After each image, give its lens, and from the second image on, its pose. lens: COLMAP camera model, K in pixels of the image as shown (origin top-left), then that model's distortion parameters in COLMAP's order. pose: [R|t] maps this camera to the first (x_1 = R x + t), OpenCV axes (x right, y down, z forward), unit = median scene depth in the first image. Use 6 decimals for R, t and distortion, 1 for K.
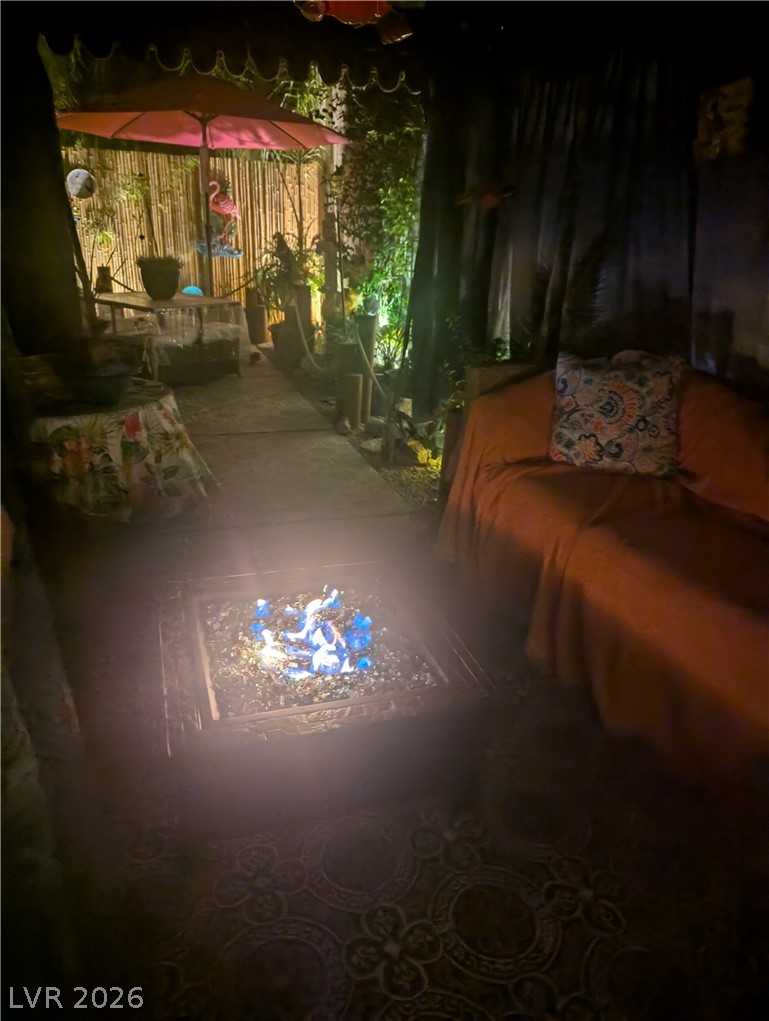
lens RADIAL K [[712.0, 0, 381.6], [0, 712.0, 525.6], [0, 0, 1]] dist [0.070516, -0.094458]
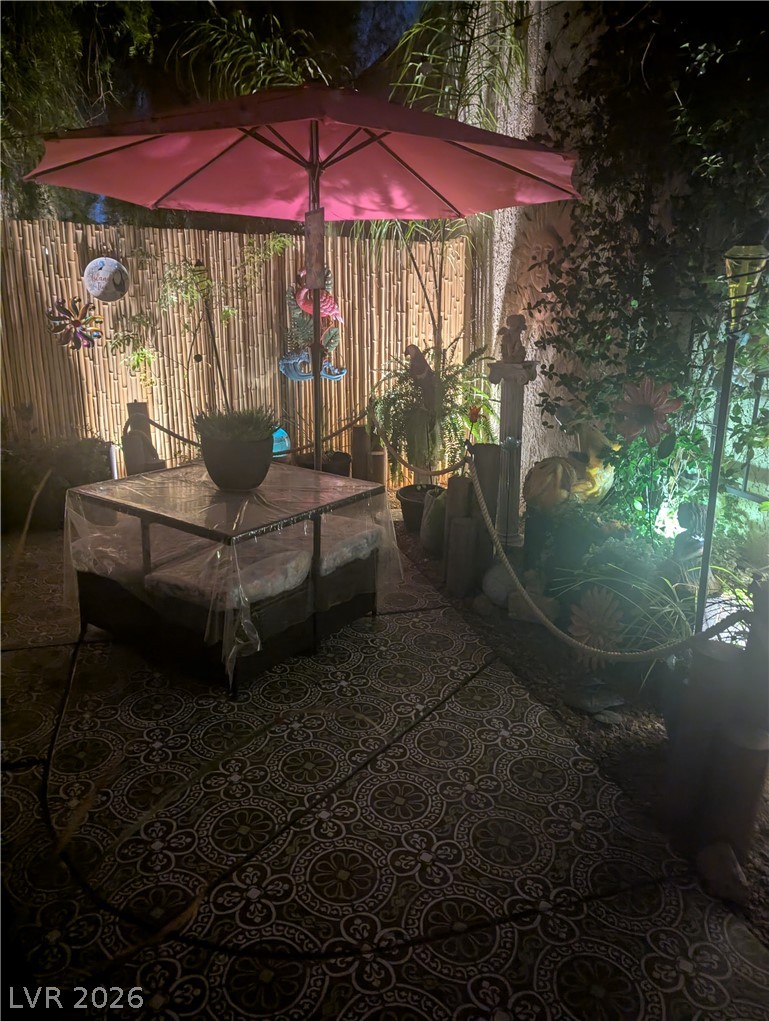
lens RADIAL K [[719.8, 0, 385.7], [0, 719.8, 514.1], [0, 0, 1]] dist [0.066138, -0.059461]
pose [[0.998982, -0.013029, -0.043184, -0.138010], [0.008099, 0.993625, -0.112445, -0.184846], [0.044373, 0.111981, 0.992719, 0.377597]]
